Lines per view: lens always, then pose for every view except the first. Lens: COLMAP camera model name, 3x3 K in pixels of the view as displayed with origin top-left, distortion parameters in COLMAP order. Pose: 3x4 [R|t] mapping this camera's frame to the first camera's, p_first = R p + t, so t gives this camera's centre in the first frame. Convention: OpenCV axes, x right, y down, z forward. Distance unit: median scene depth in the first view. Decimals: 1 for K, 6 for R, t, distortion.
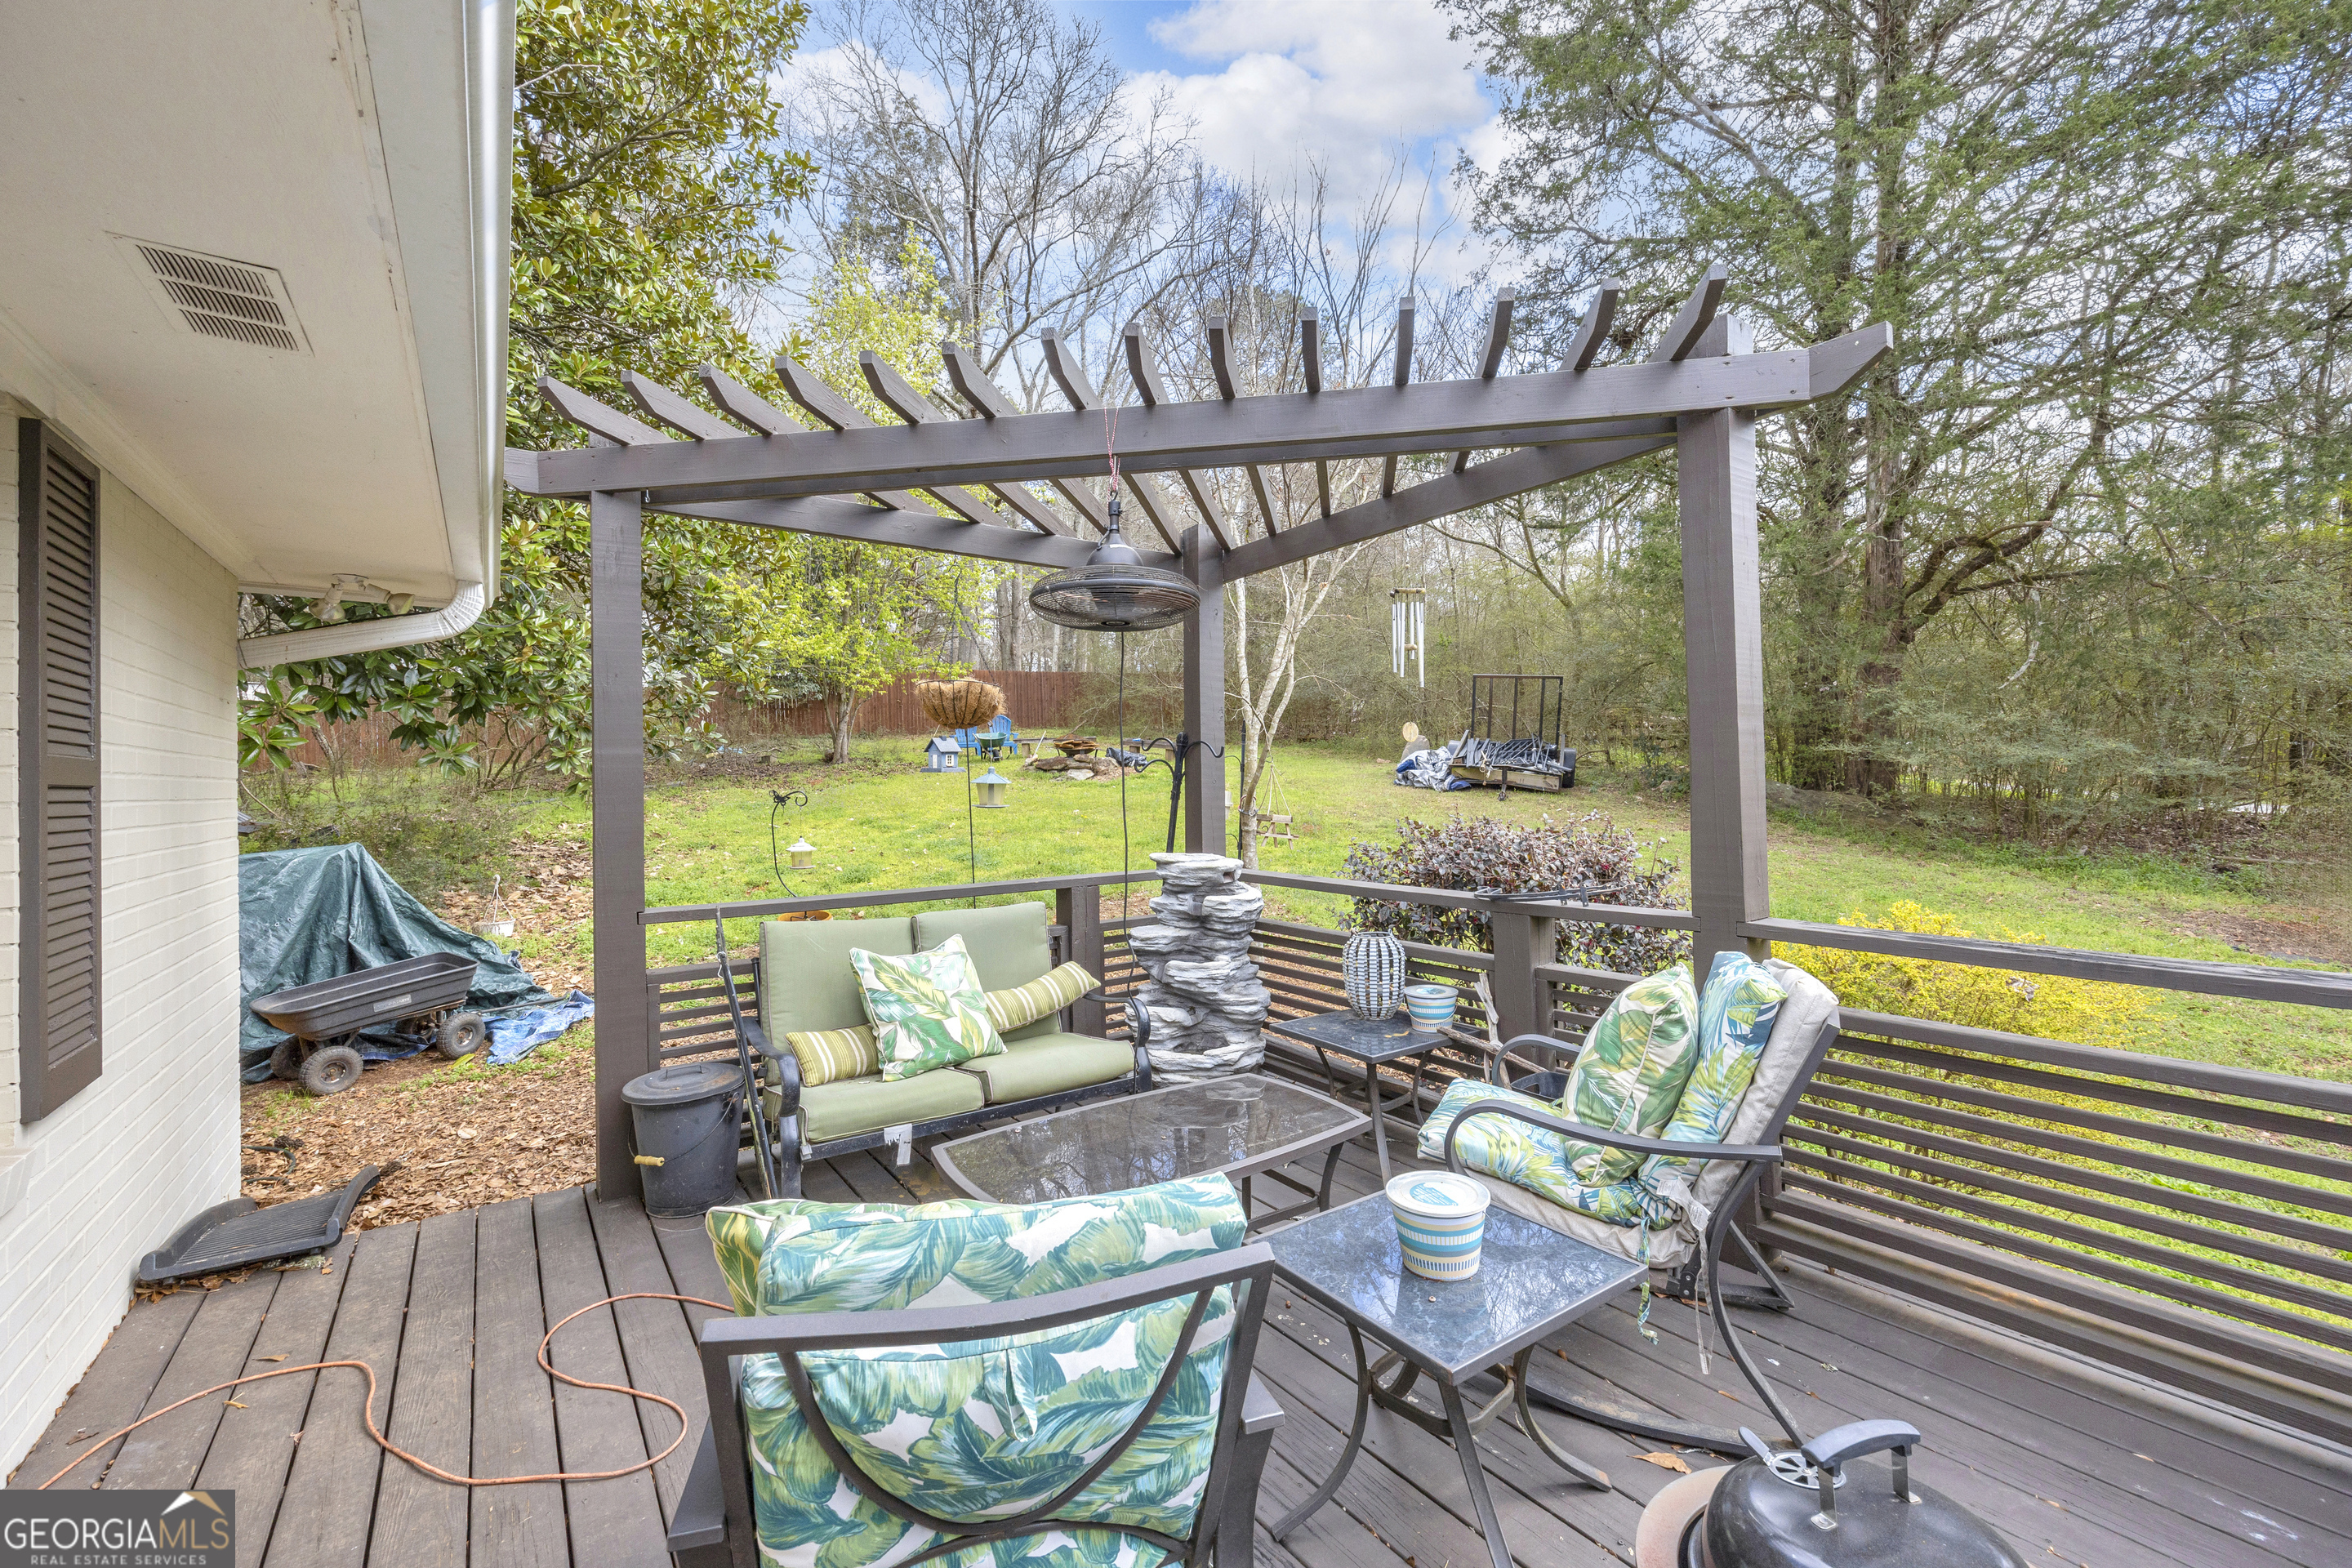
lens RADIAL K [[971.7, 0, 1179.6], [0, 971.7, 780.9], [0, 0, 1]] dist [-0.003272, -0.000182]
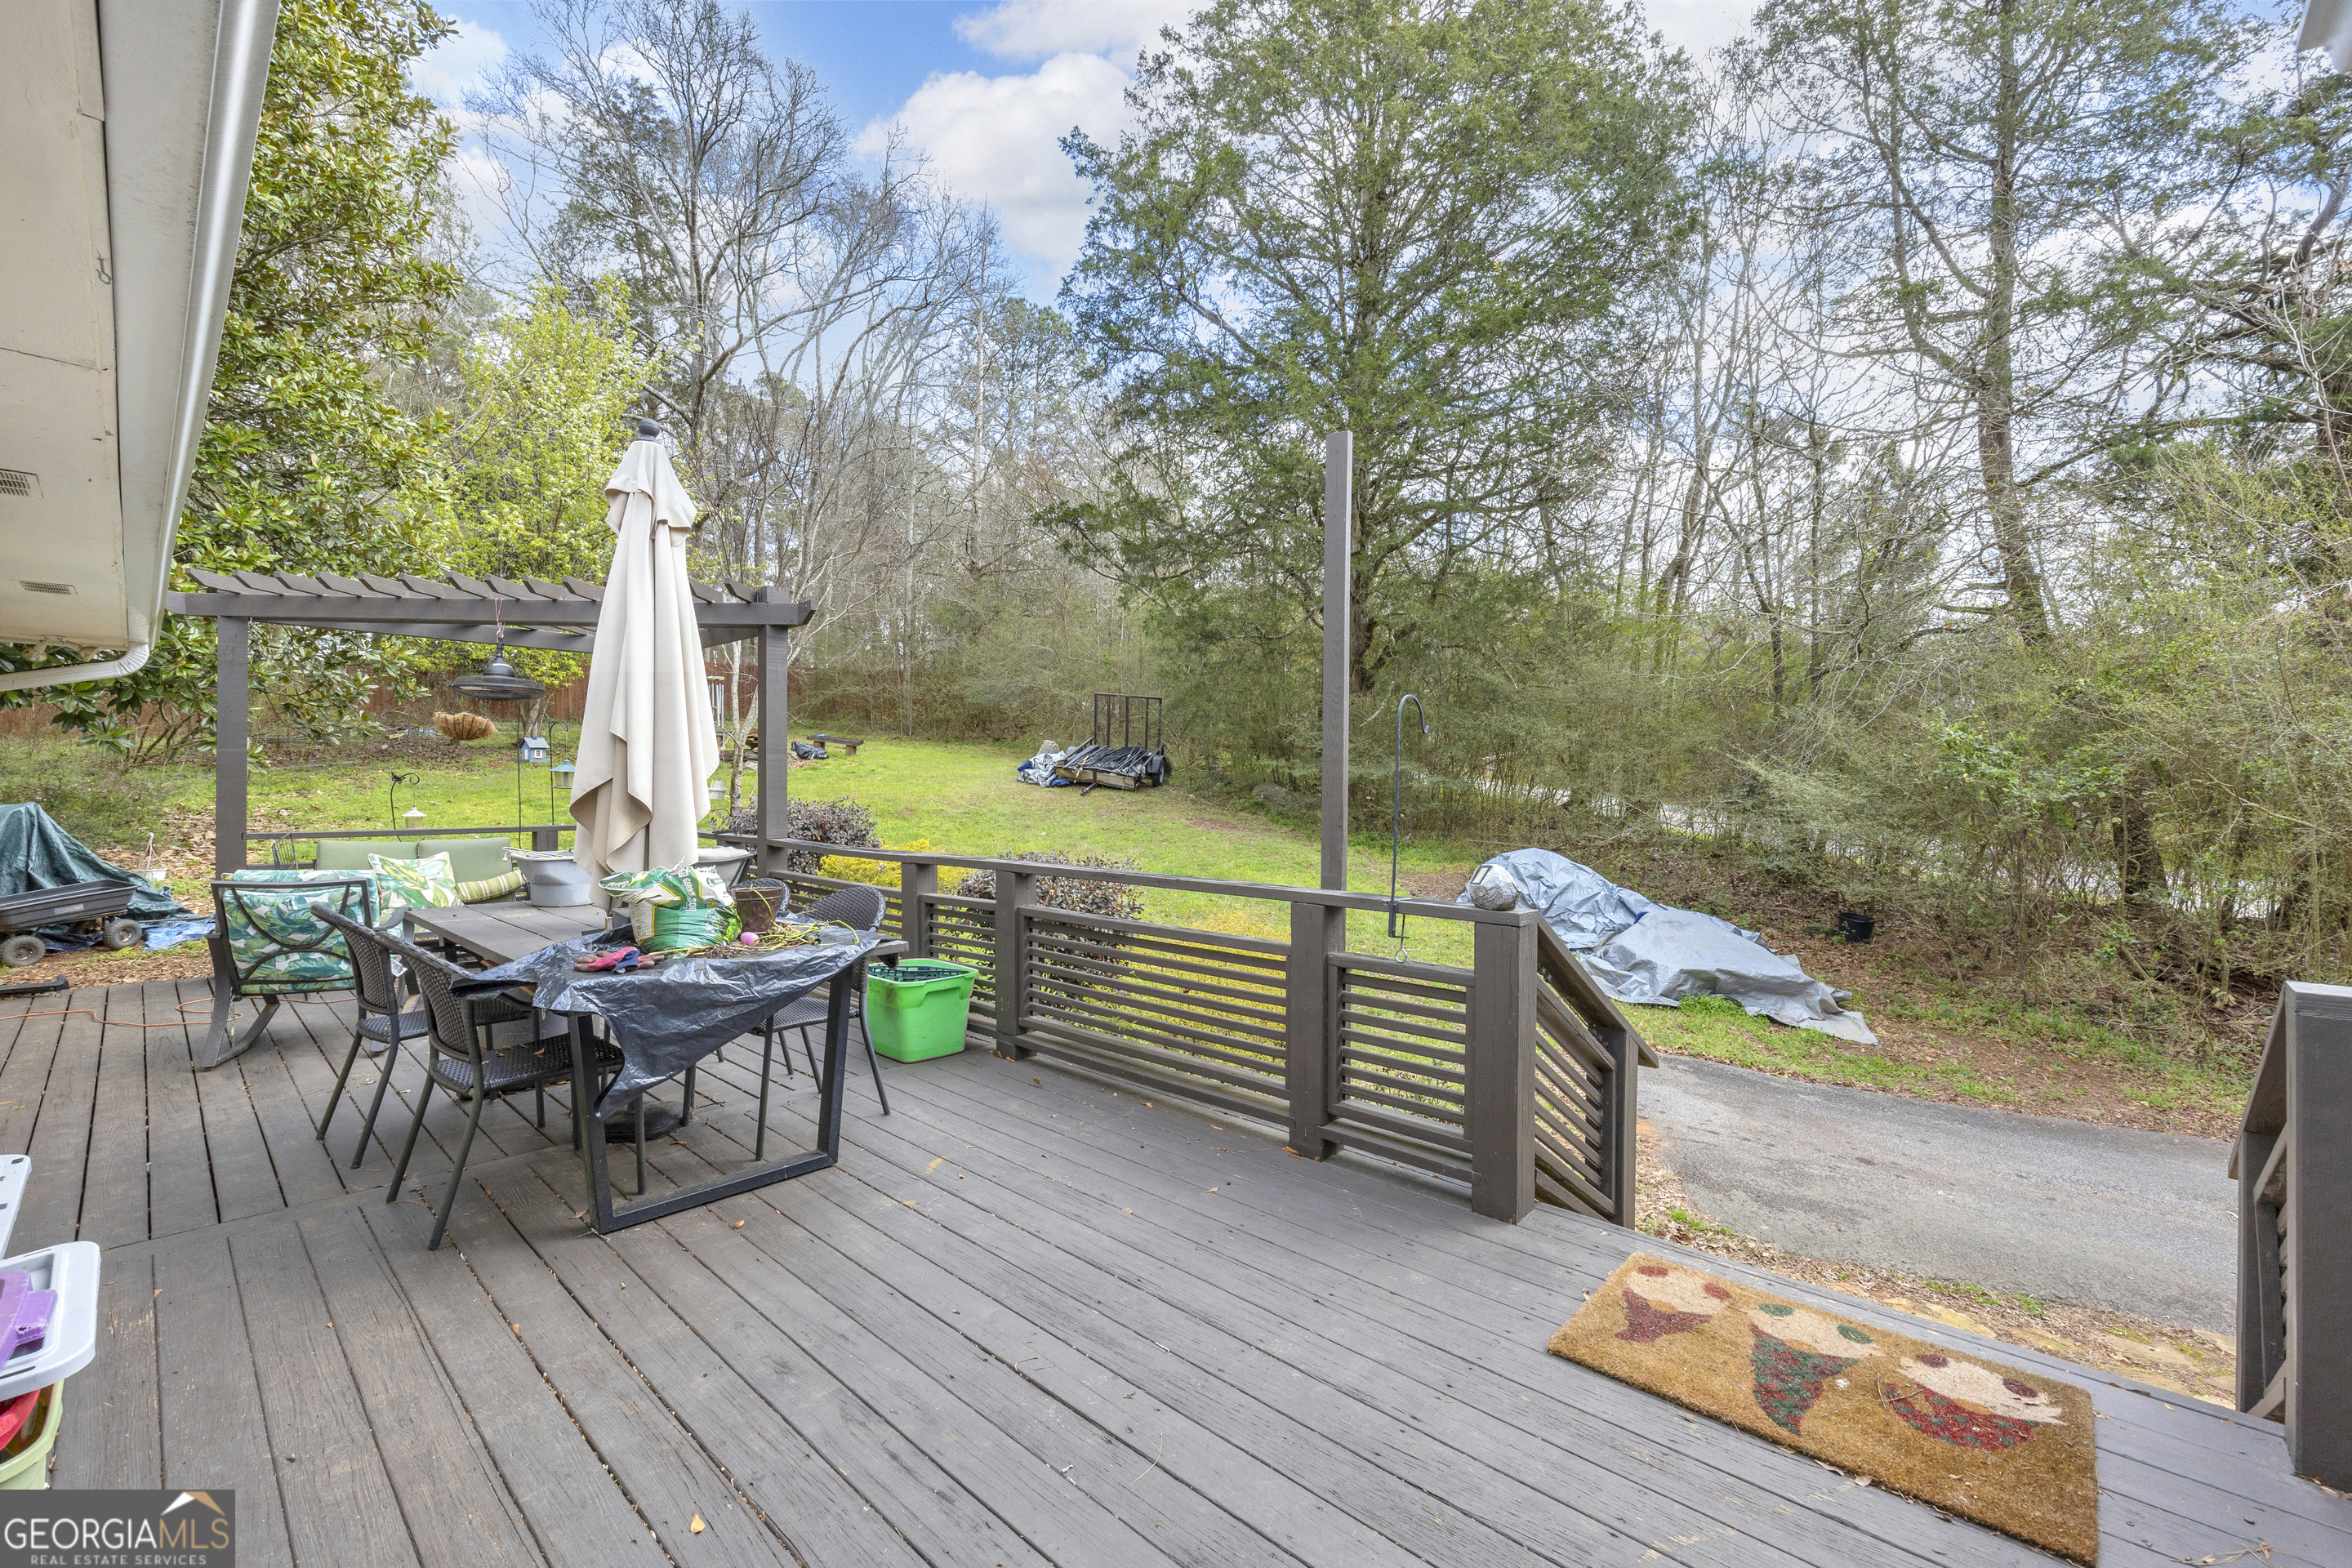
lens RADIAL K [[971.7, 0, 1172.6], [0, 971.7, 788.4], [0, 0, 1]] dist [-0.003272, -0.000182]
pose [[0.979198, 0.023636, 0.201527, 0.433752], [-0.026232, 0.999604, 0.010222, -0.011720], [-0.201206, -0.015296, 0.979430, -0.632597]]
